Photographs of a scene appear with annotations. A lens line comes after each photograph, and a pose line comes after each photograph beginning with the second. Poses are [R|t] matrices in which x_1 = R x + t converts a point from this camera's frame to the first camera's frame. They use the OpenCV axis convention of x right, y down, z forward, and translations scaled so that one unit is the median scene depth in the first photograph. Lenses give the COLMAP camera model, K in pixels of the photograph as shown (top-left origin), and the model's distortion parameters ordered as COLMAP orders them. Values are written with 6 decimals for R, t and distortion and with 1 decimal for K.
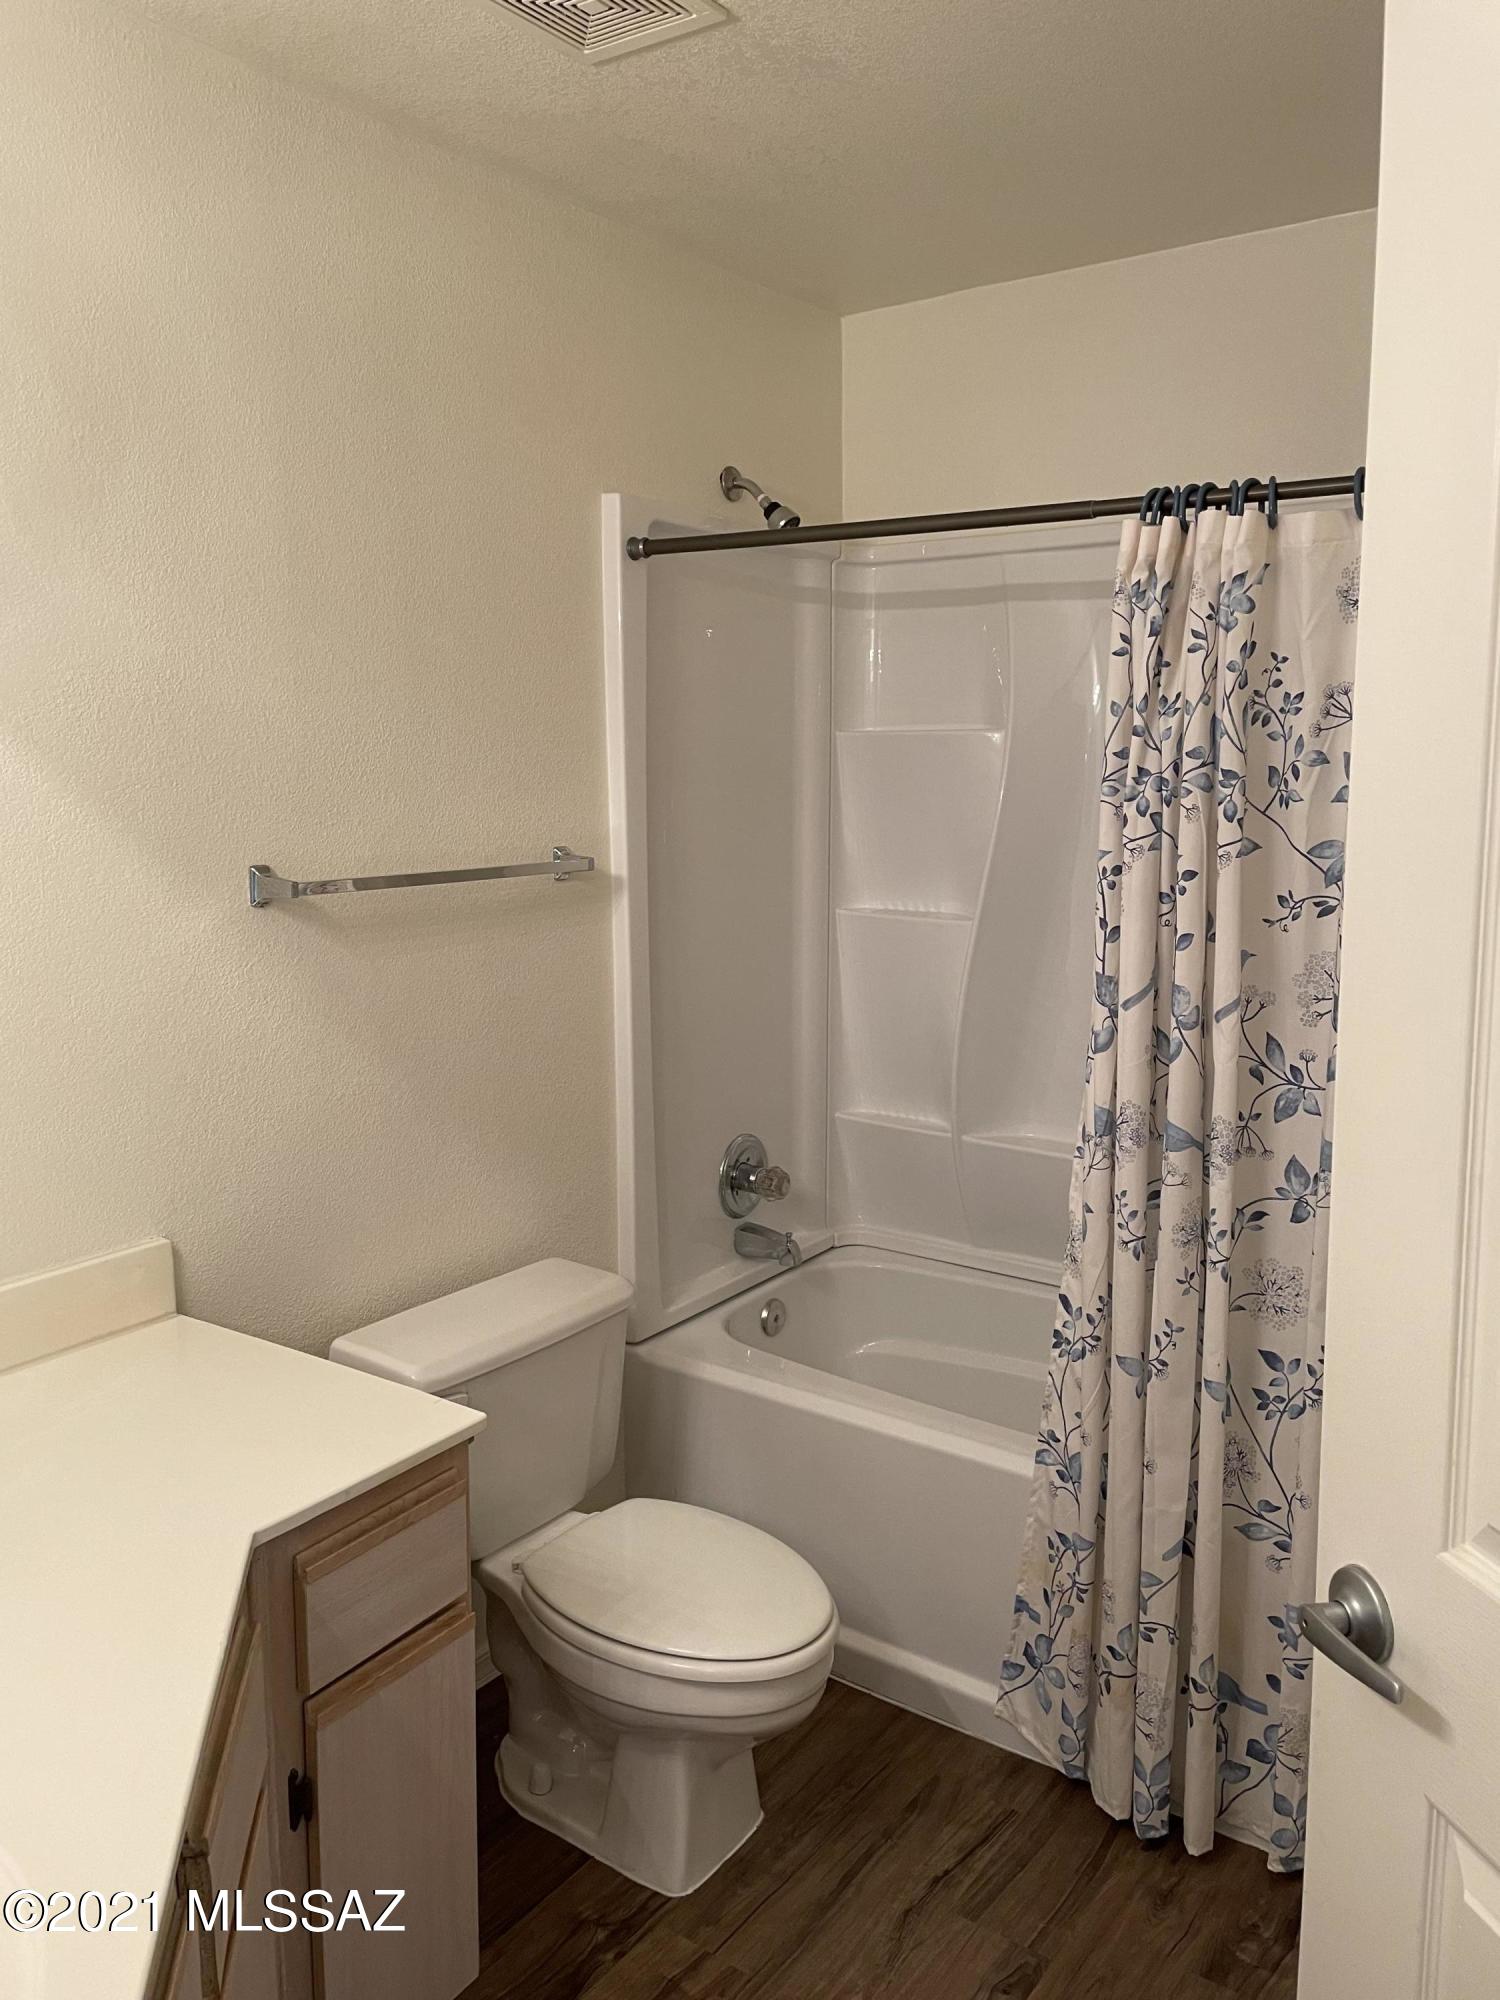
lens RADIAL K [[1510.8, 0, 750.4], [0, 1510.8, 995.0], [0, 0, 1]] dist [0.073309, -0.098644]
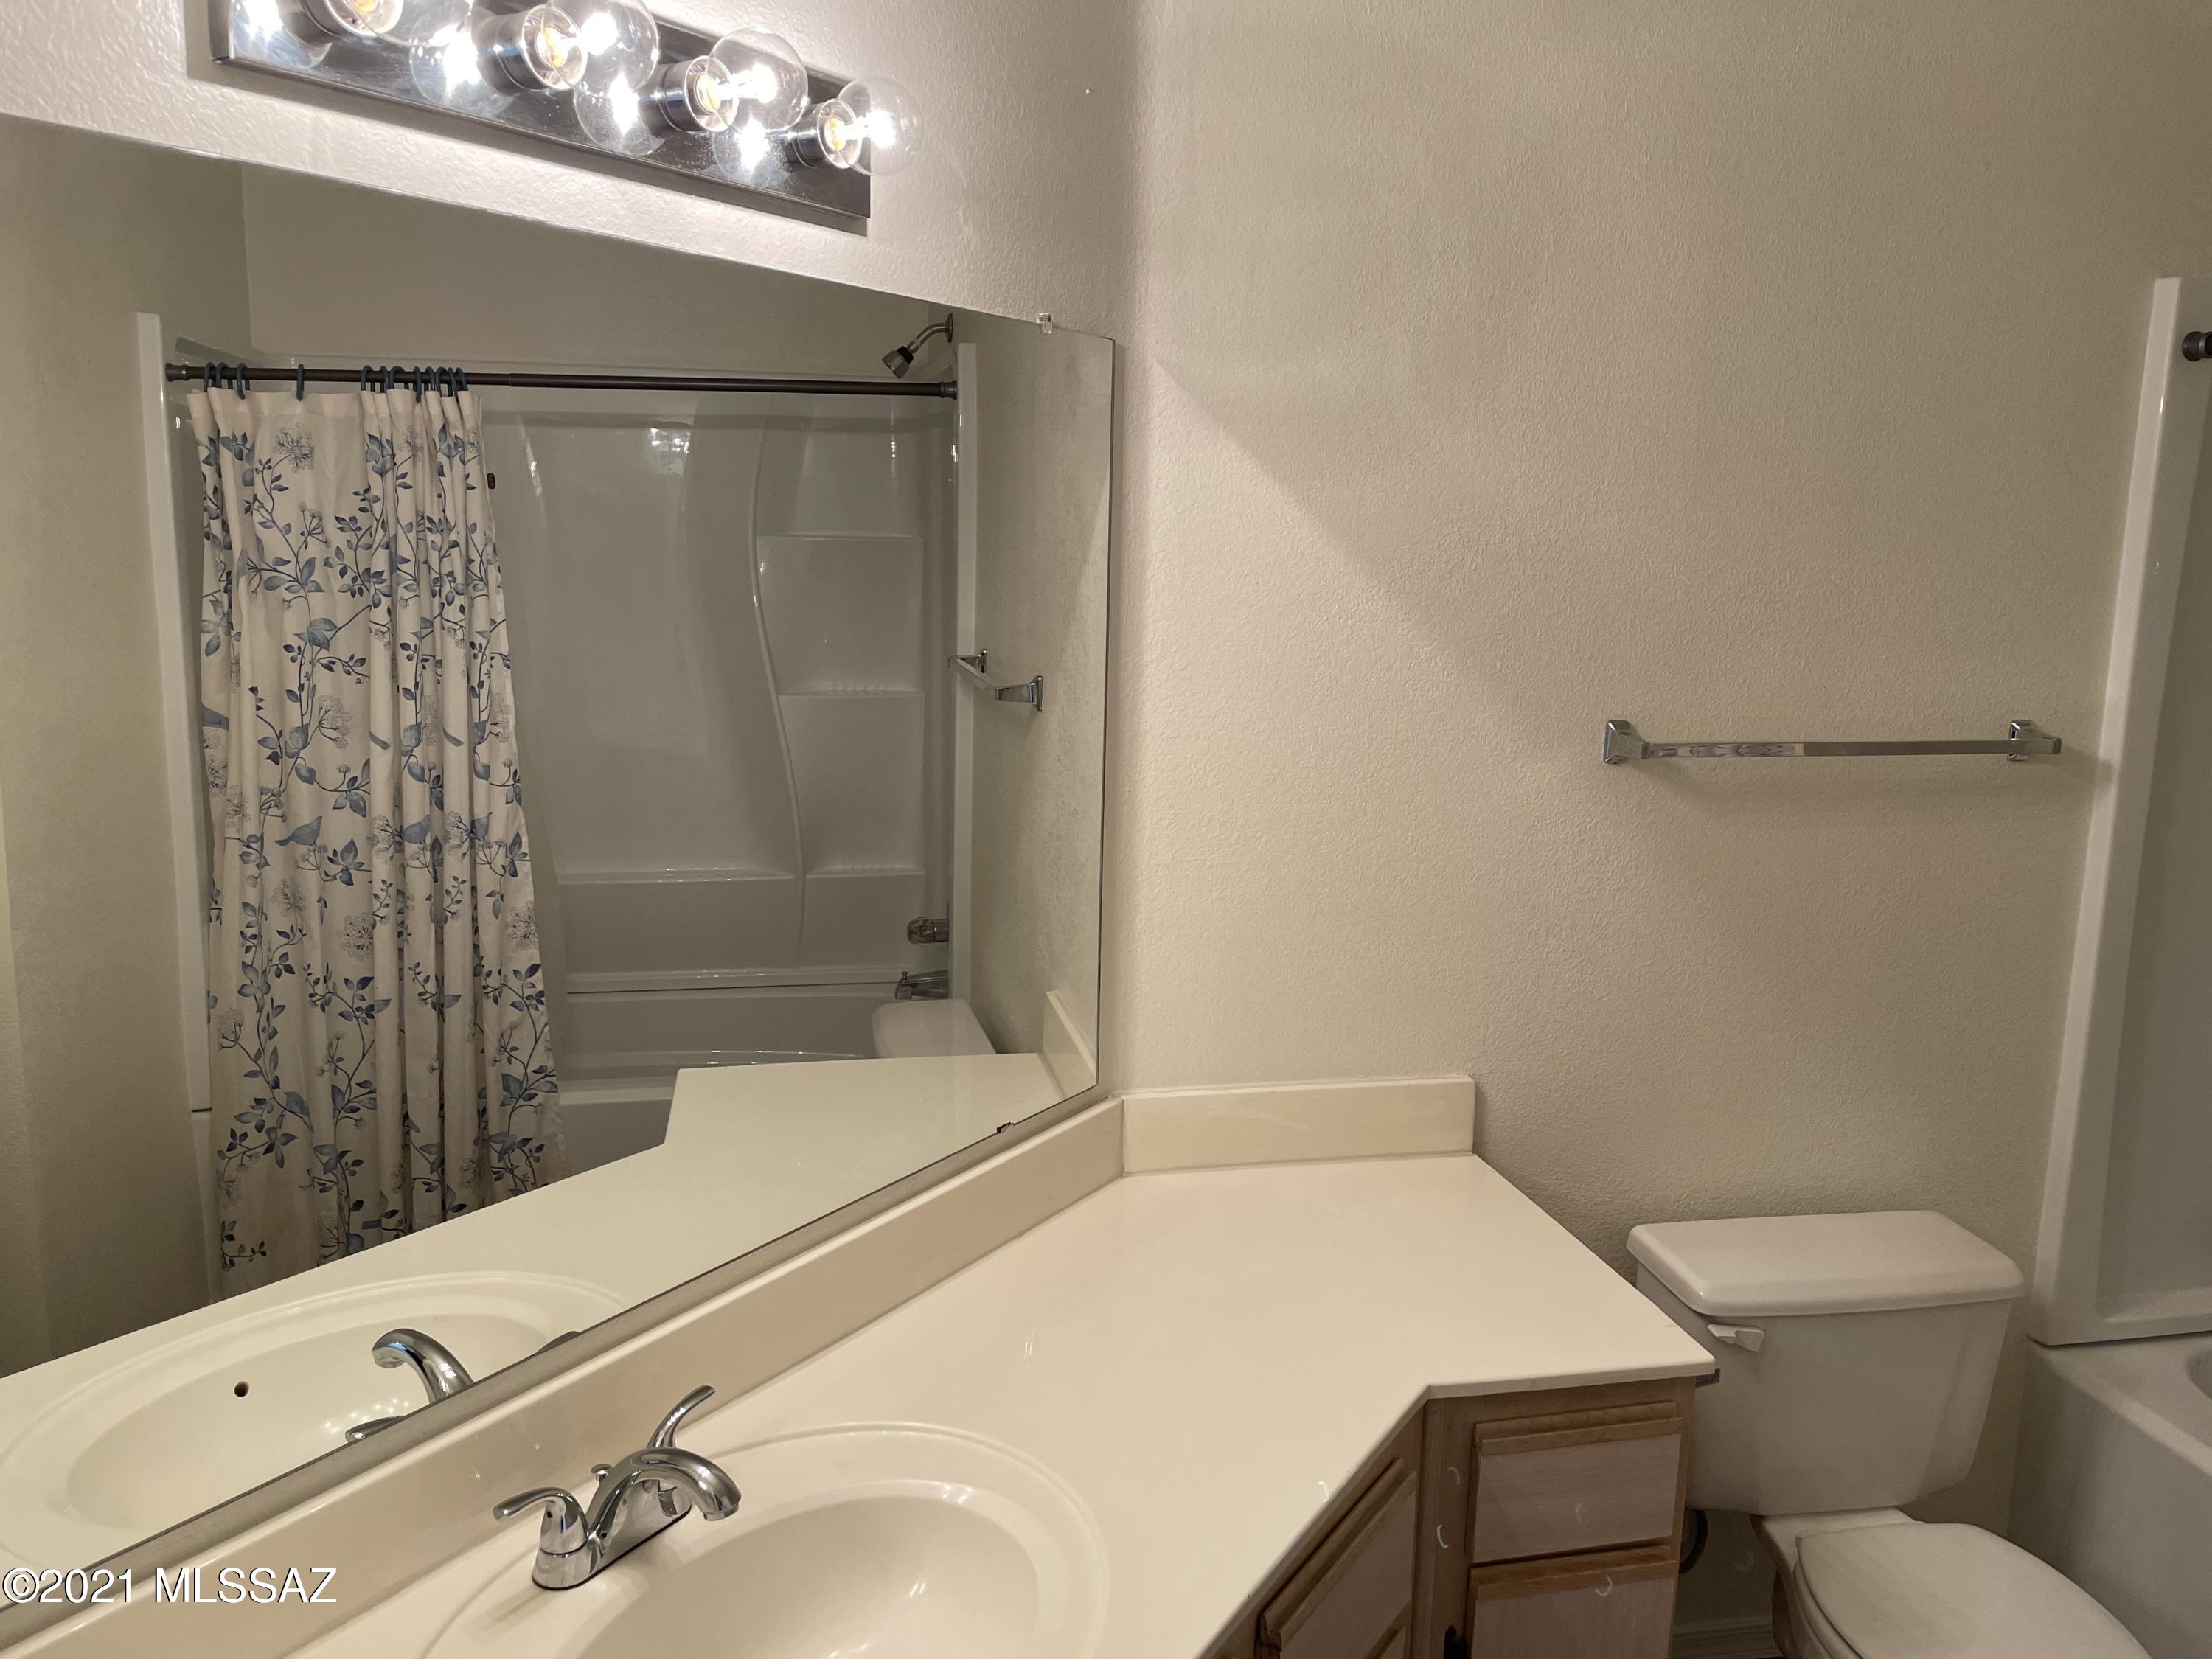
lens RADIAL K [[1670.9, 0, 1110.1], [0, 1670.9, 835.9], [0, 0, 1]] dist [0.073309, -0.098644]
pose [[0.721795, 0.146445, -0.676436, 0.163433], [-0.127050, 0.988785, 0.078498, -0.052689], [0.680345, 0.029282, 0.732306, 0.008184]]
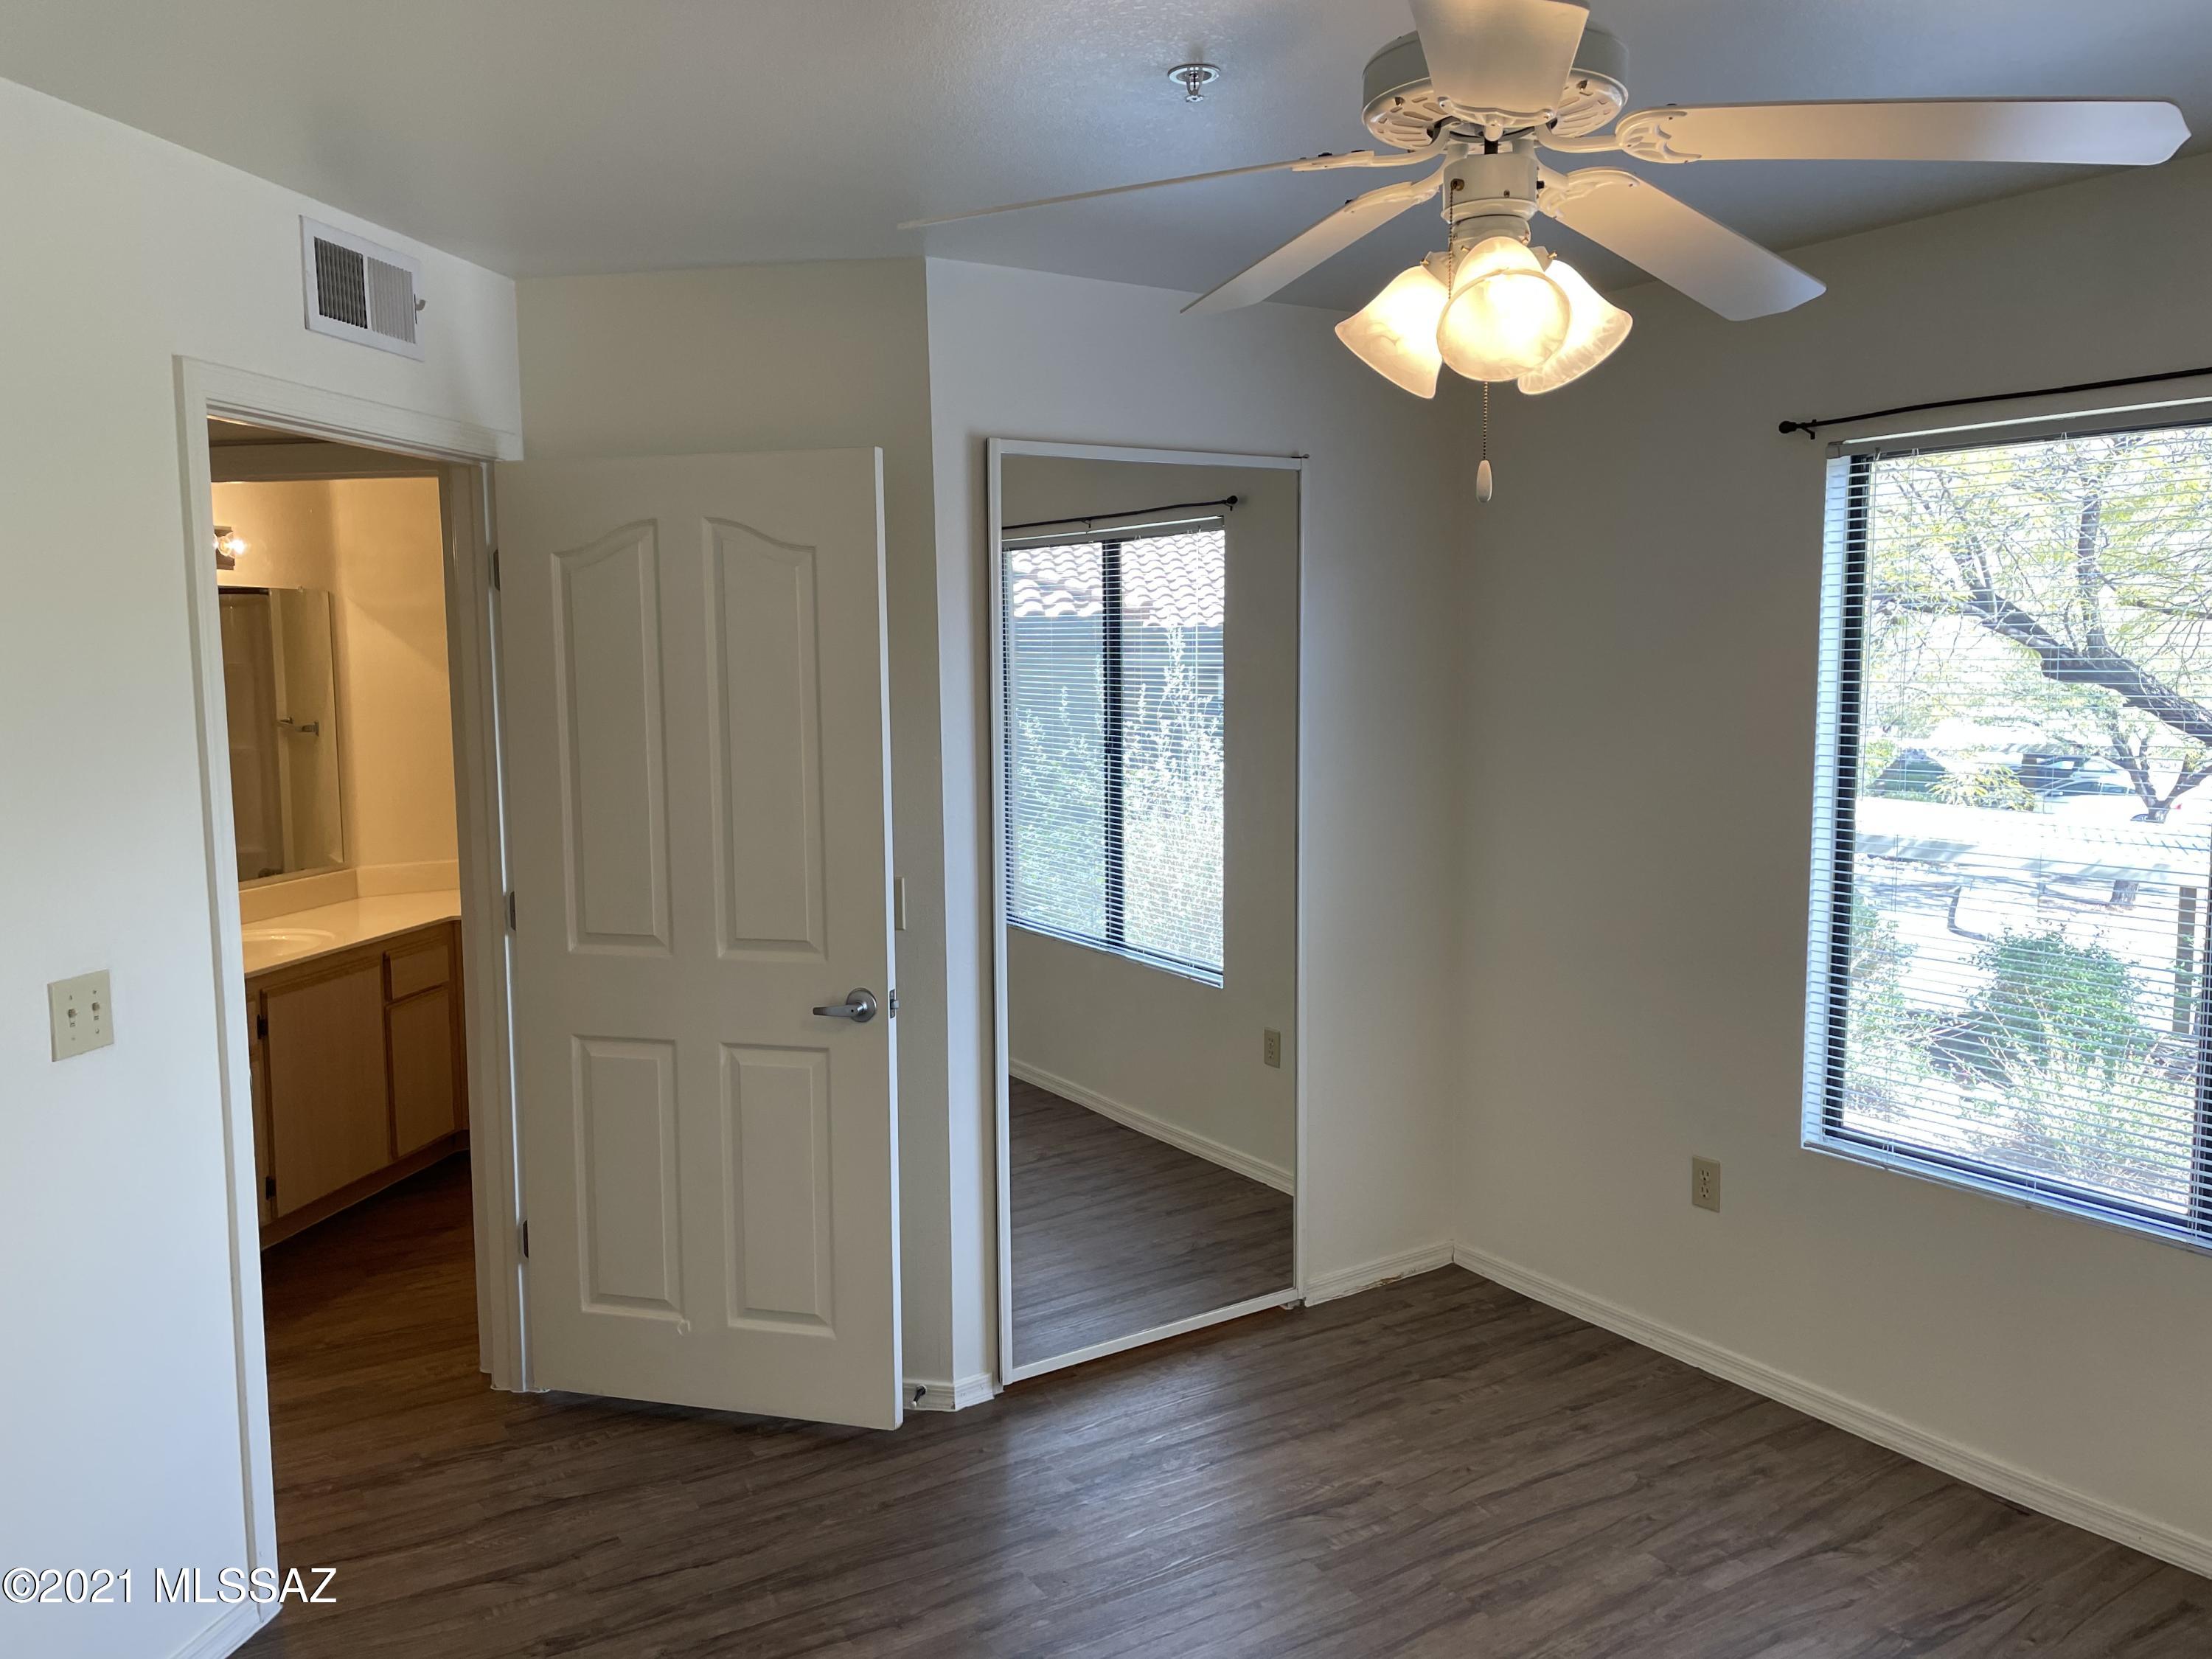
lens RADIAL K [[1670.9, 0, 1106.5], [0, 1670.9, 830.9], [0, 0, 1]] dist [0.073309, -0.098644]
pose [[0.921020, 0.041573, -0.387290, 1.533309], [-0.058141, 0.997822, -0.031158, 0.119936], [0.385152, 0.051214, 0.921431, -1.165093]]
